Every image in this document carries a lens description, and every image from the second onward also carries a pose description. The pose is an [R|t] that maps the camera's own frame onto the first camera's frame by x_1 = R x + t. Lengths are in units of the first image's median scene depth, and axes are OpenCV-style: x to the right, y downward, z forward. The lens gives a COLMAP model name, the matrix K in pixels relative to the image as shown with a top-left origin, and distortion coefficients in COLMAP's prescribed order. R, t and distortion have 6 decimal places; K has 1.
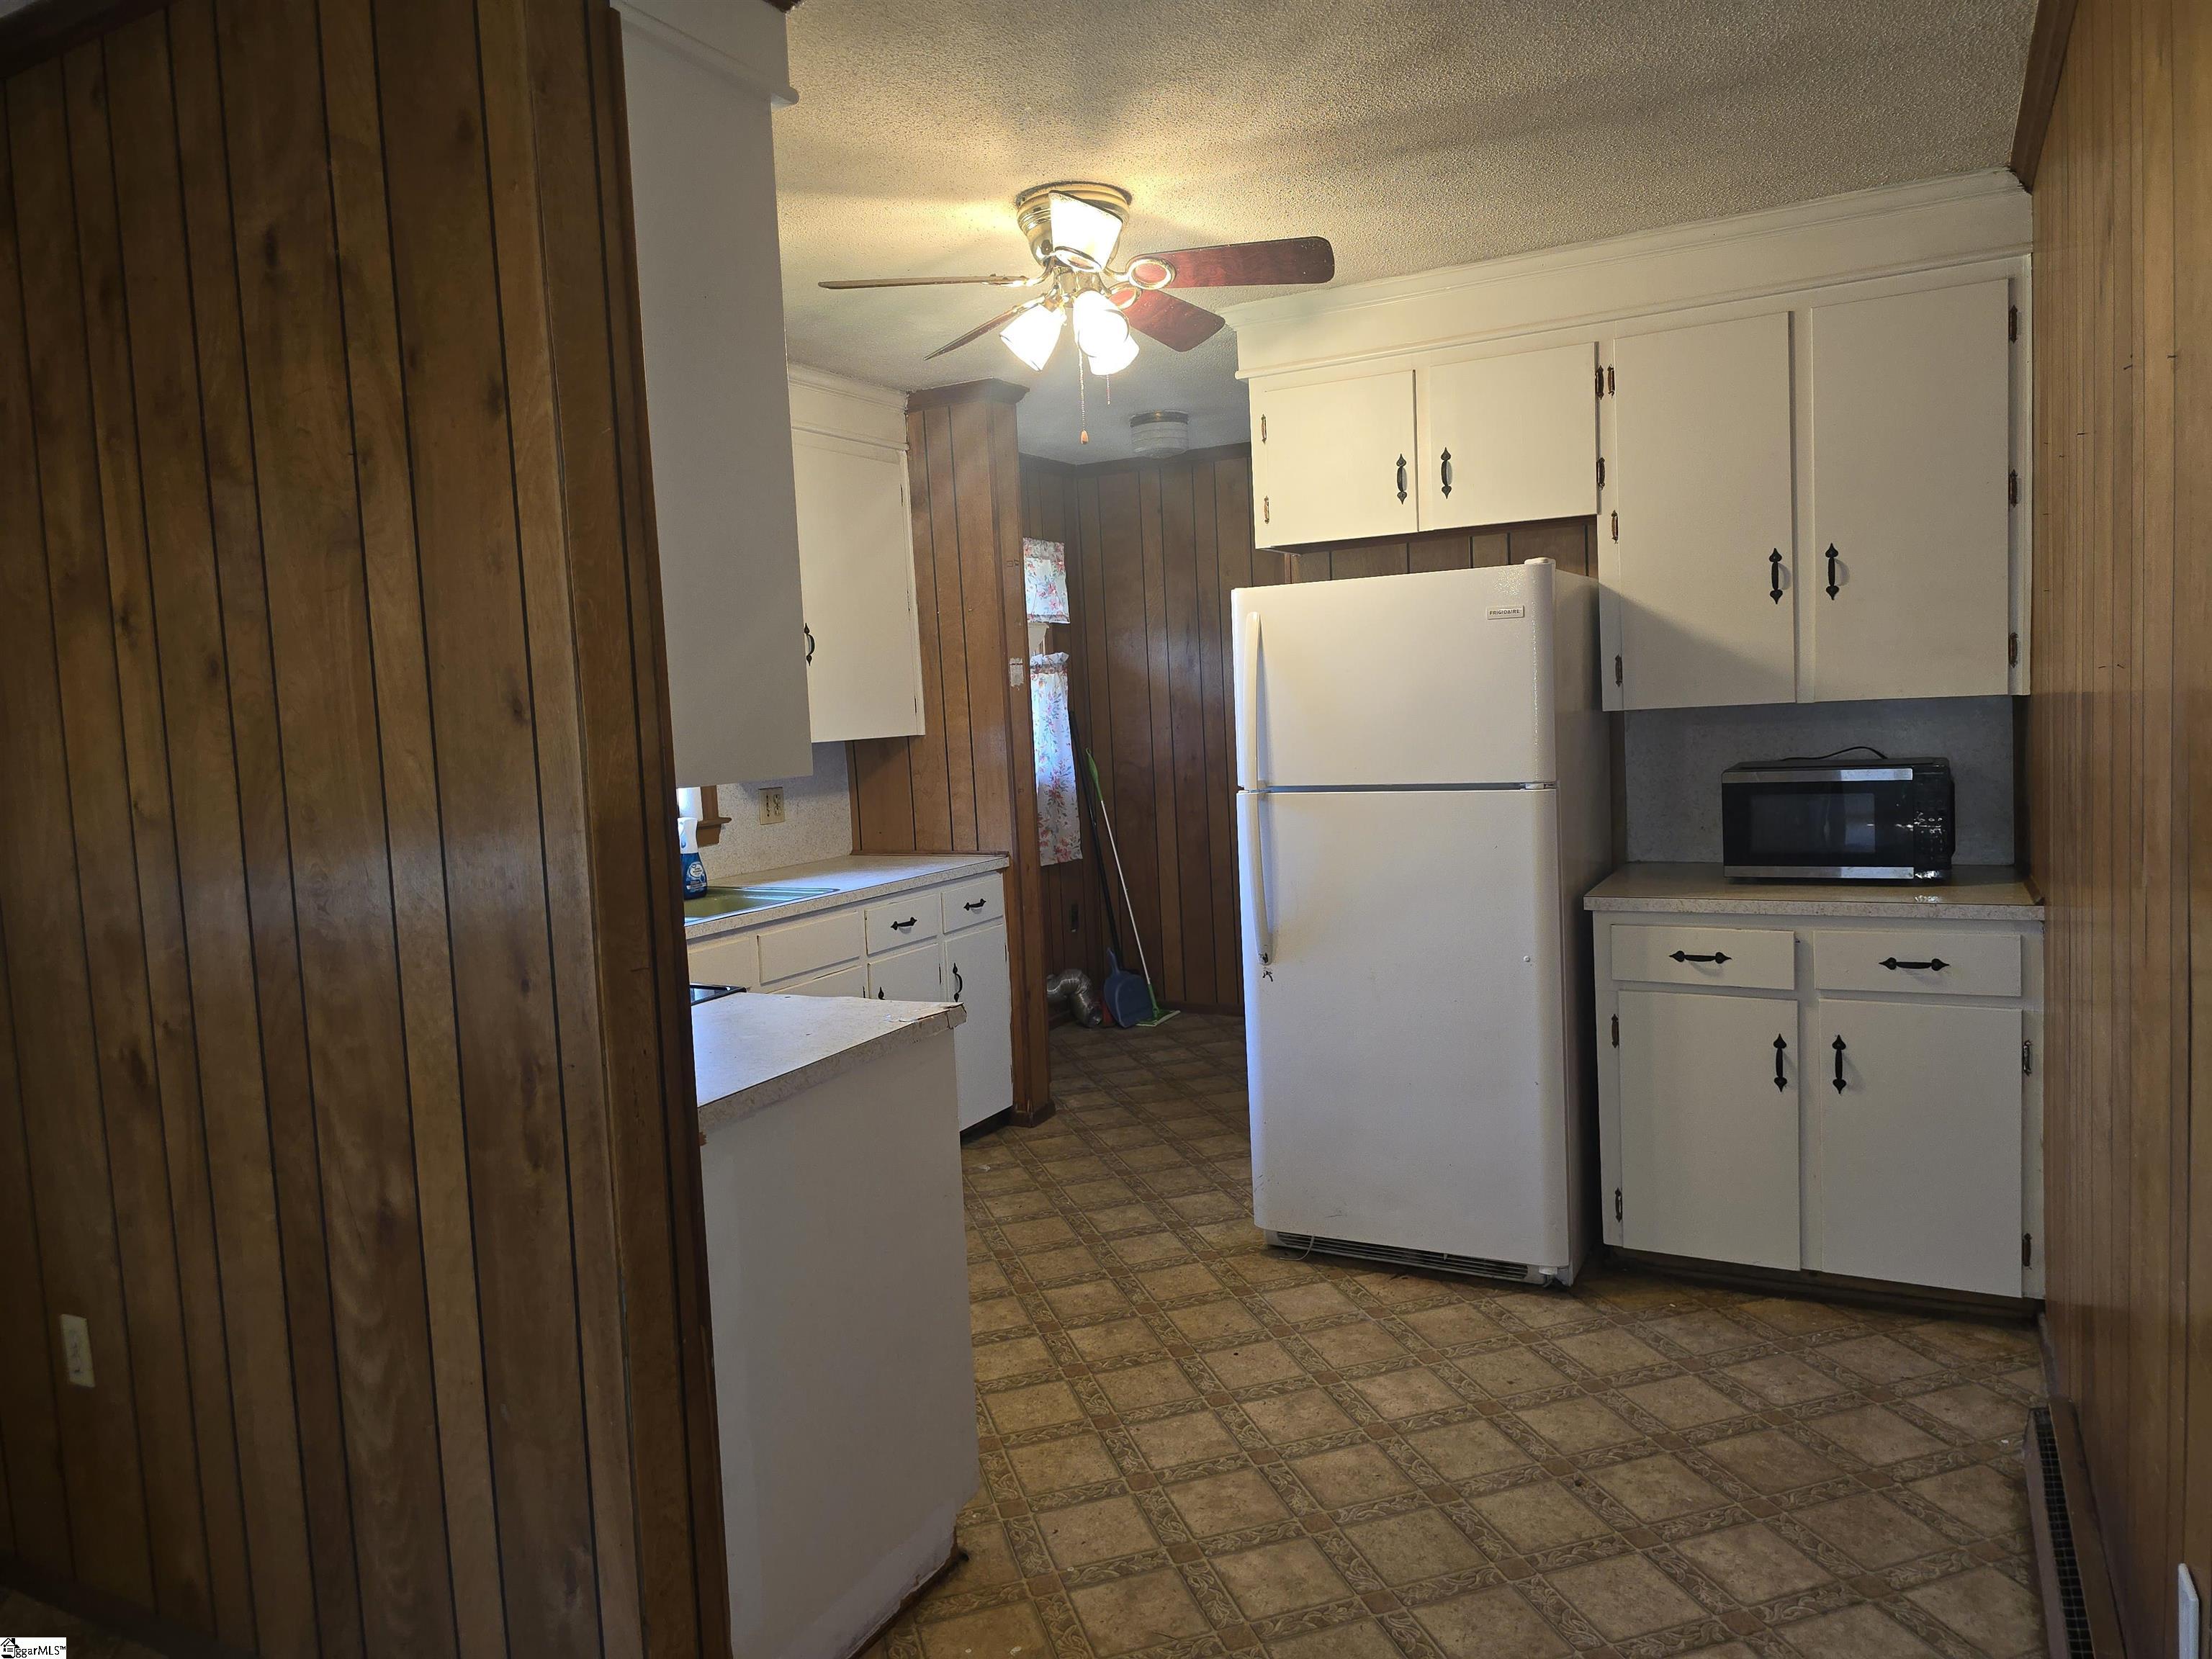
lens RADIAL K [[1471.3, 0, 1109.7], [0, 1471.3, 808.3], [0, 0, 1]] dist [0.097143, -0.116380]
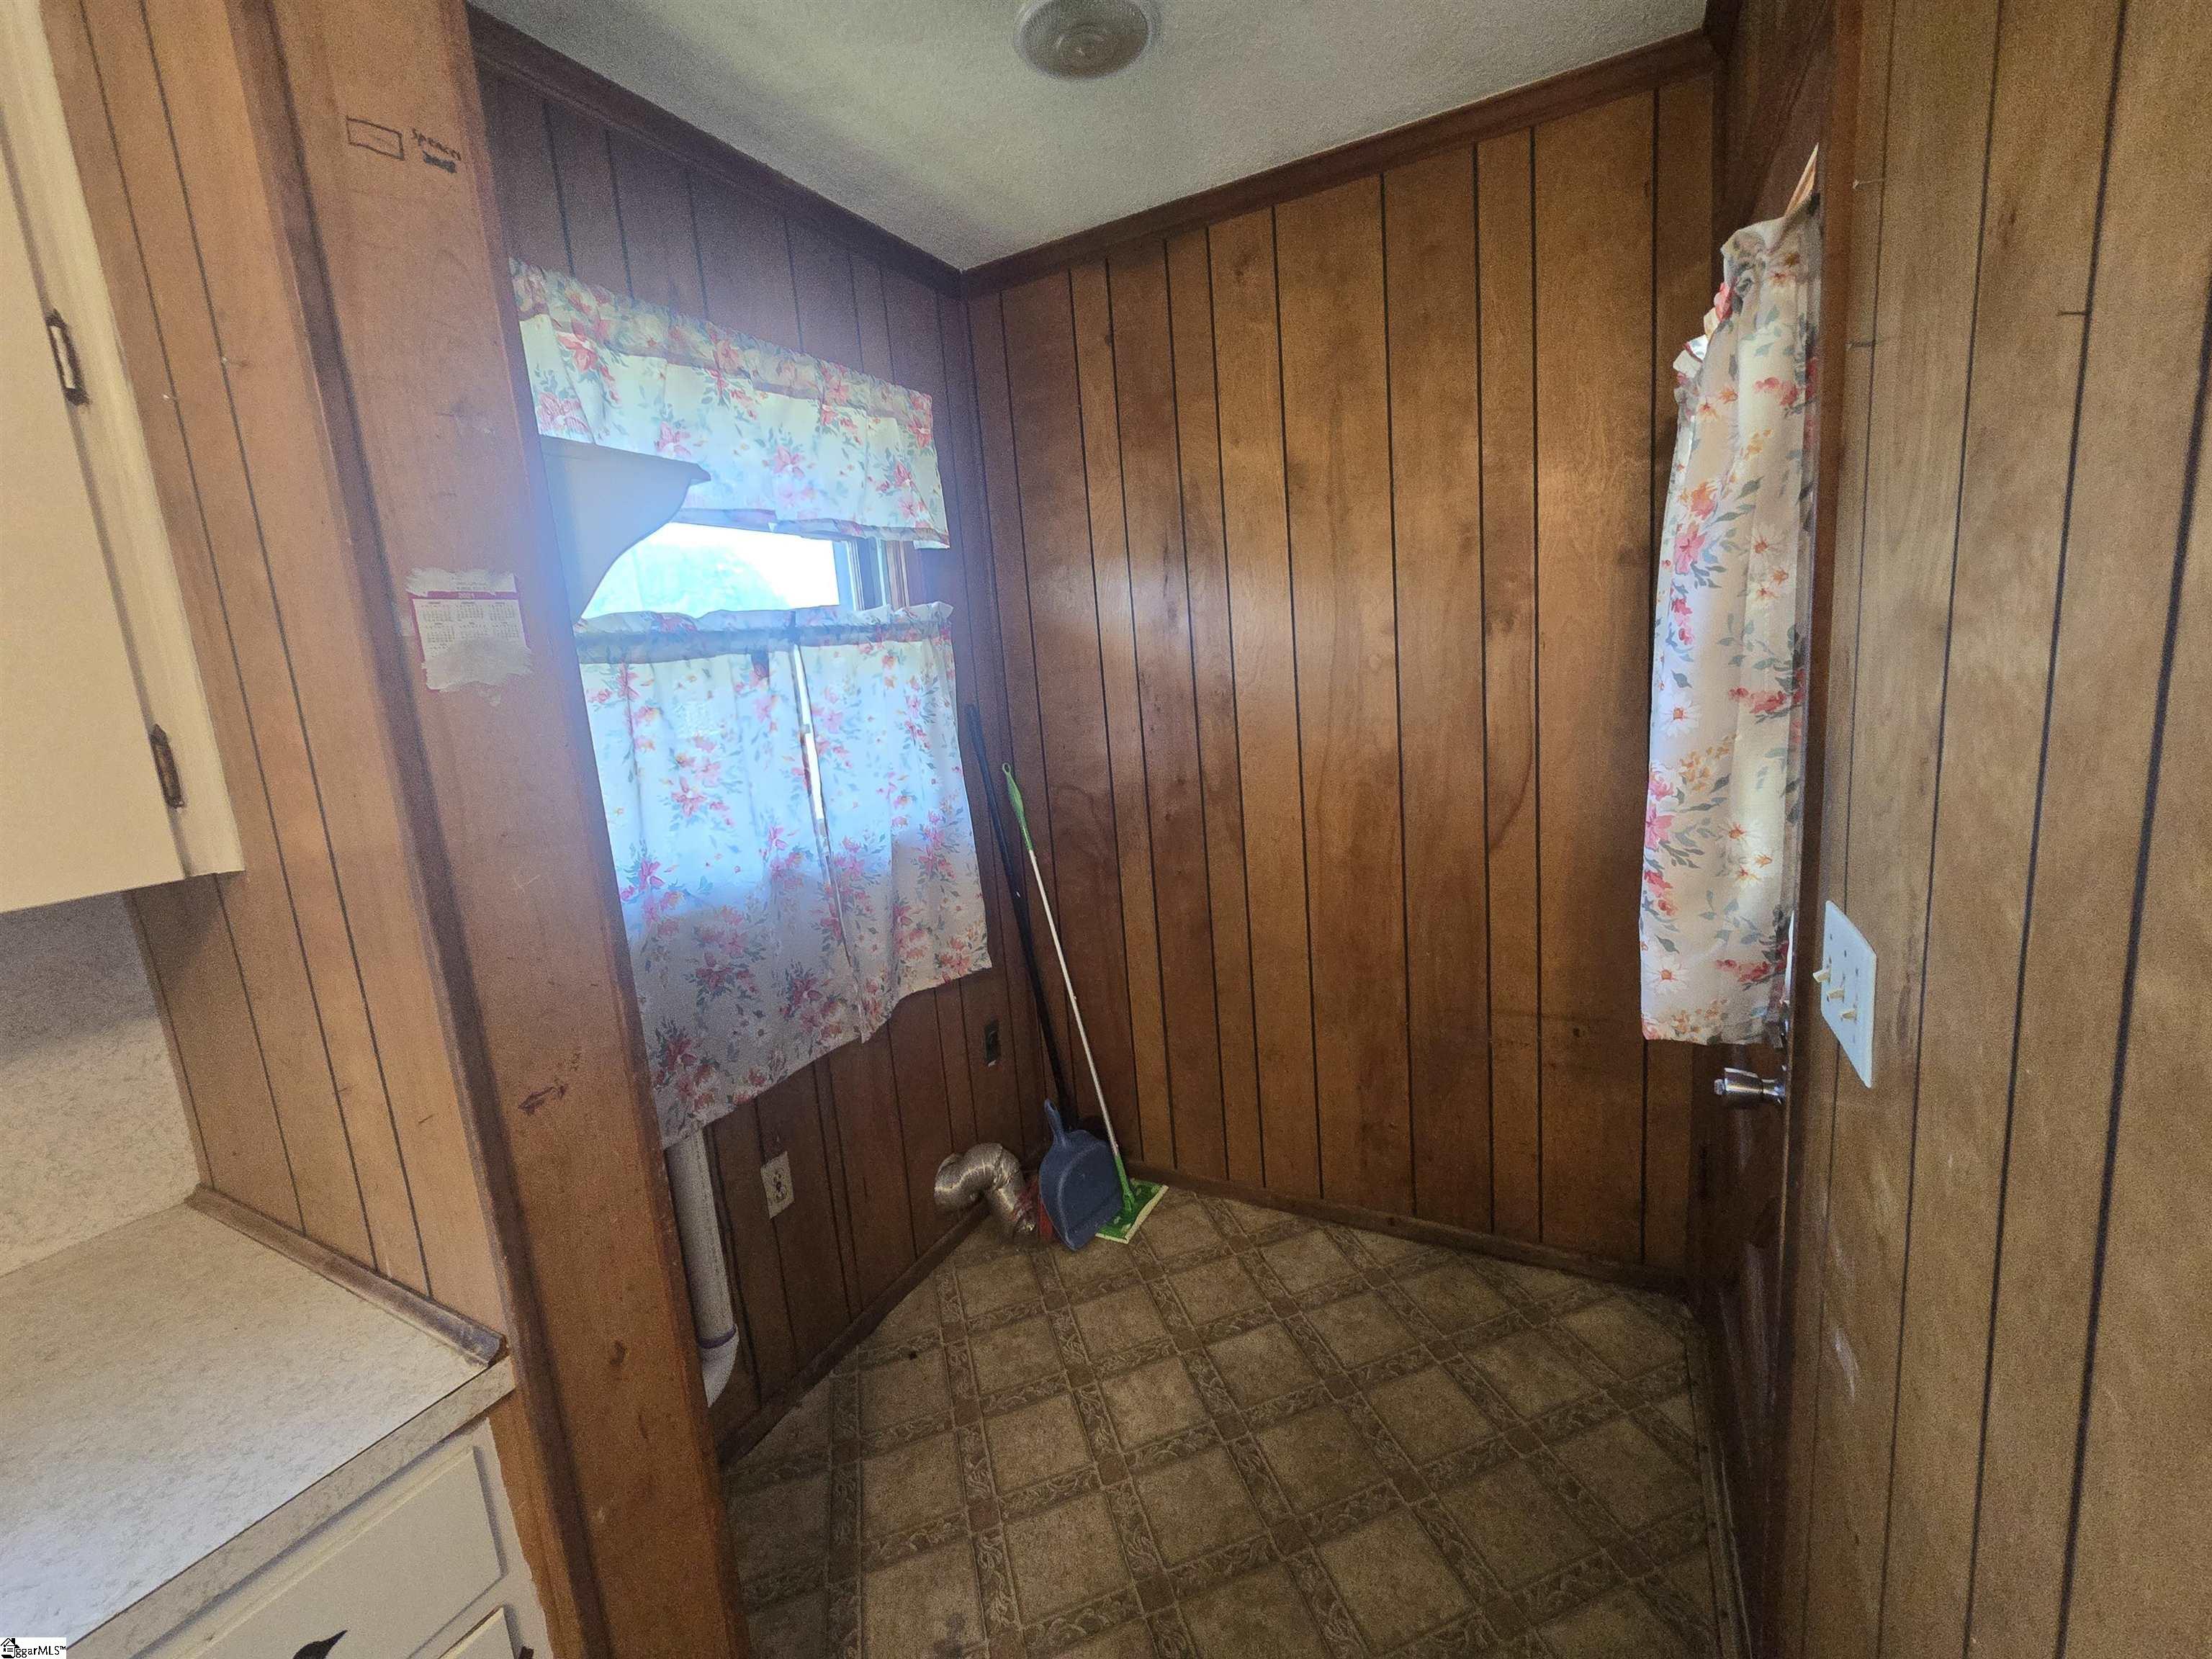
lens RADIAL K [[887.0, 0, 1135.5], [0, 887.0, 799.6], [0, 0, 1]] dist [-0.004773, -0.000053]
pose [[0.999334, -0.029845, 0.020976, 0.054908], [0.028048, 0.996296, 0.081288, -0.097995], [-0.023324, -0.080646, 0.996470, 1.135740]]
